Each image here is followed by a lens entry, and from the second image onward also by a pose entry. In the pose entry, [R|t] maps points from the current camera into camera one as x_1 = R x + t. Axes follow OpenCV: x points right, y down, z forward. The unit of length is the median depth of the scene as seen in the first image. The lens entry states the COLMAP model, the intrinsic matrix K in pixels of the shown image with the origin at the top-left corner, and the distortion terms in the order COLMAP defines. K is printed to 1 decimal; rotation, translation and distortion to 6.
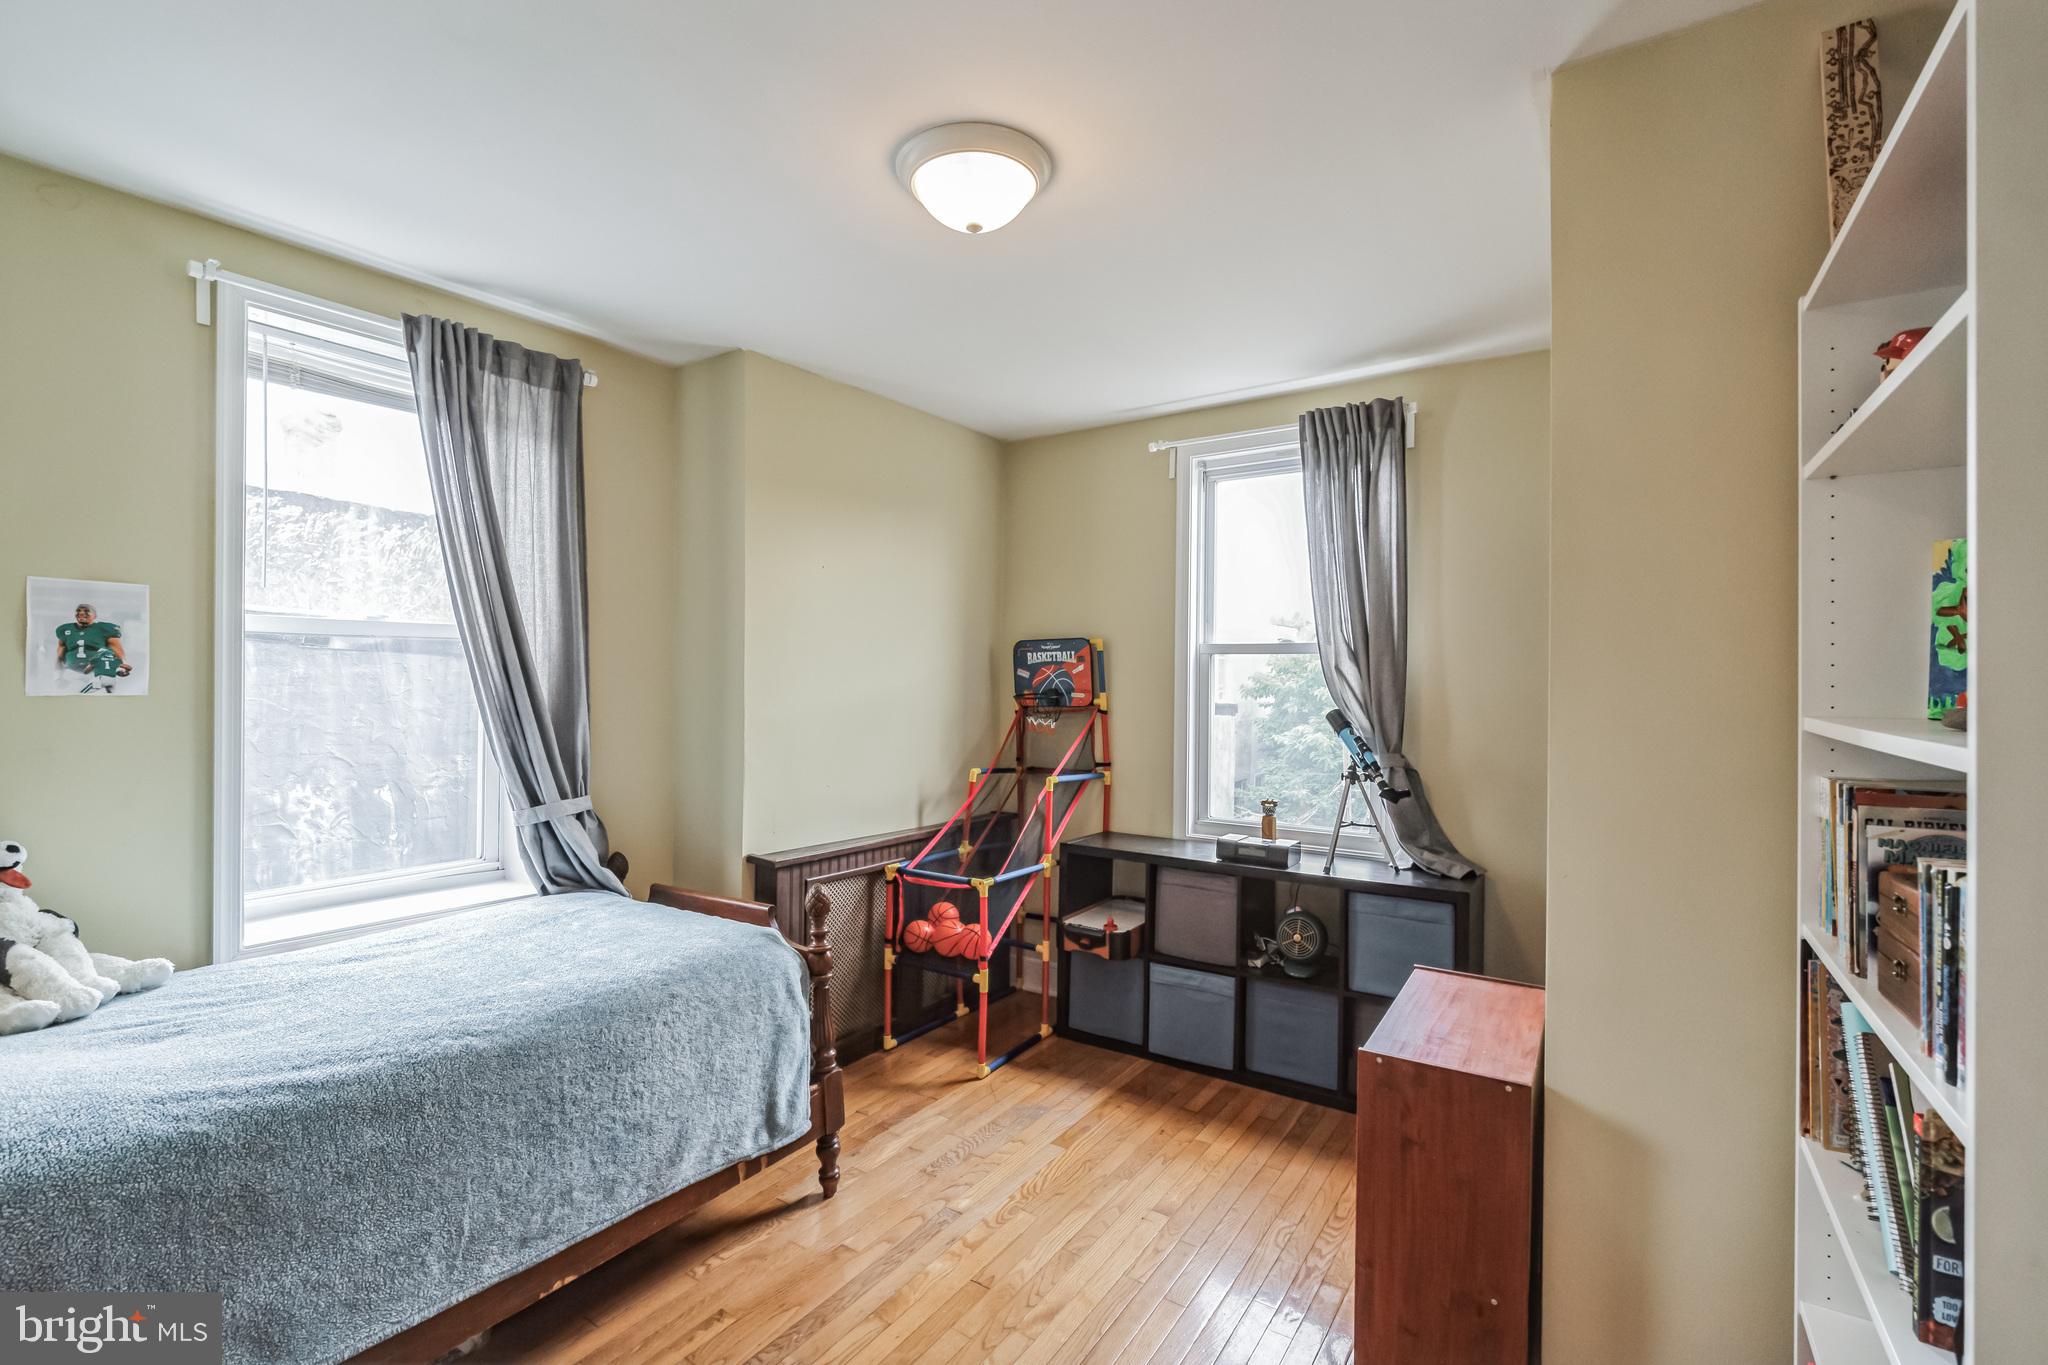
lens RADIAL K [[908.3, 0, 1023.0], [0, 908.3, 673.1], [0, 0, 1]] dist [-0.008975, 0.000971]
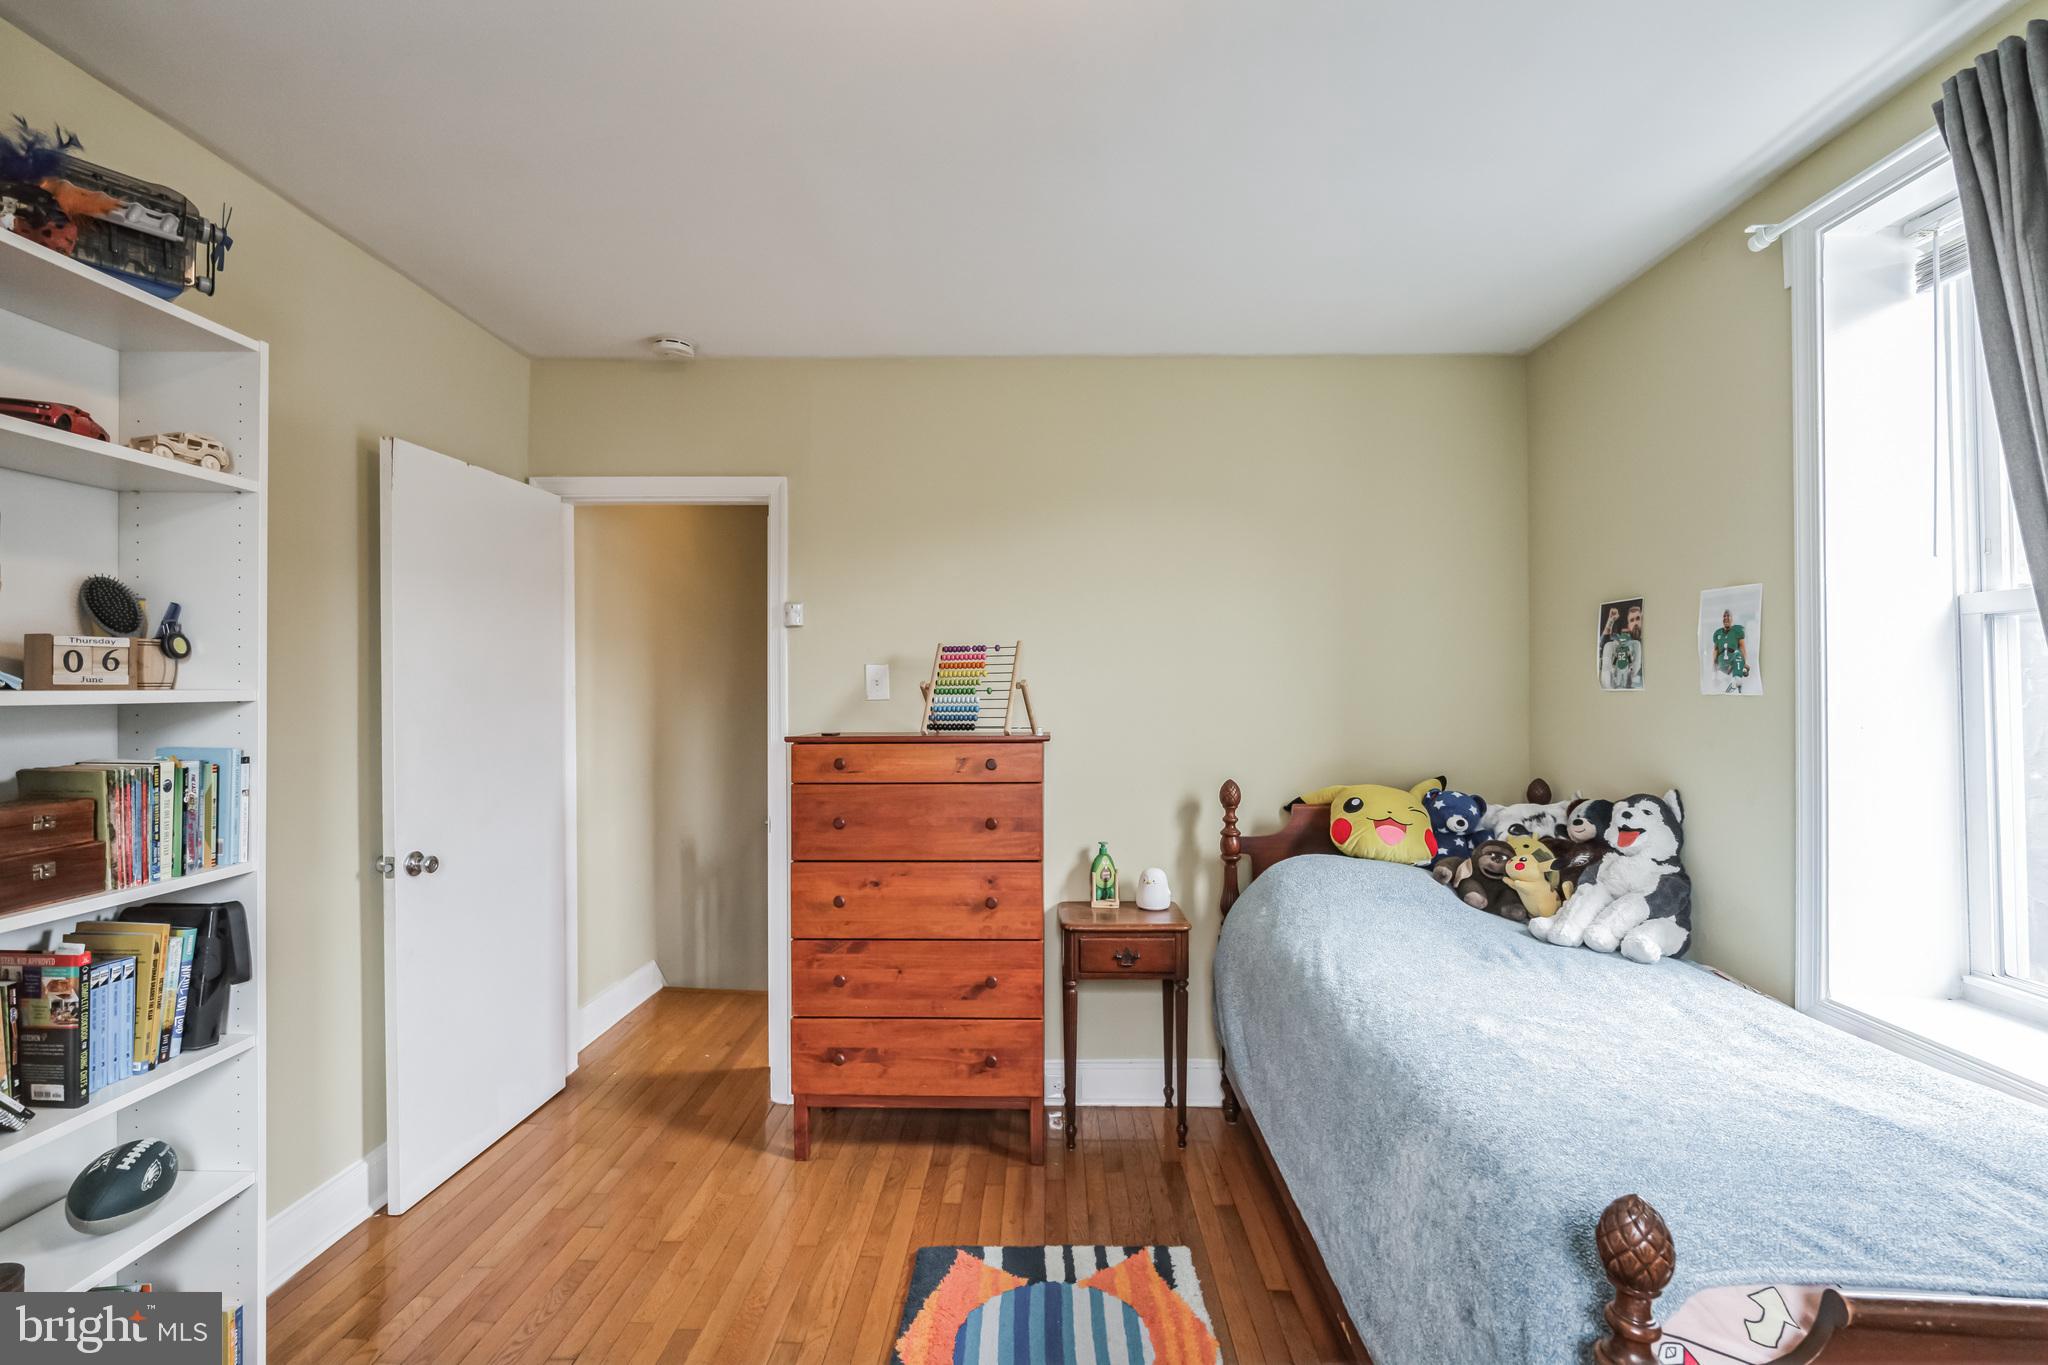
lens RADIAL K [[908.3, 0, 1023.0], [0, 908.3, 673.1], [0, 0, 1]] dist [-0.008975, 0.000971]
pose [[-0.842847, -0.004003, -0.538139, 0.254305], [0.007611, 0.999784, -0.019358, 0.013732], [0.538100, -0.020412, -0.842634, 1.458933]]
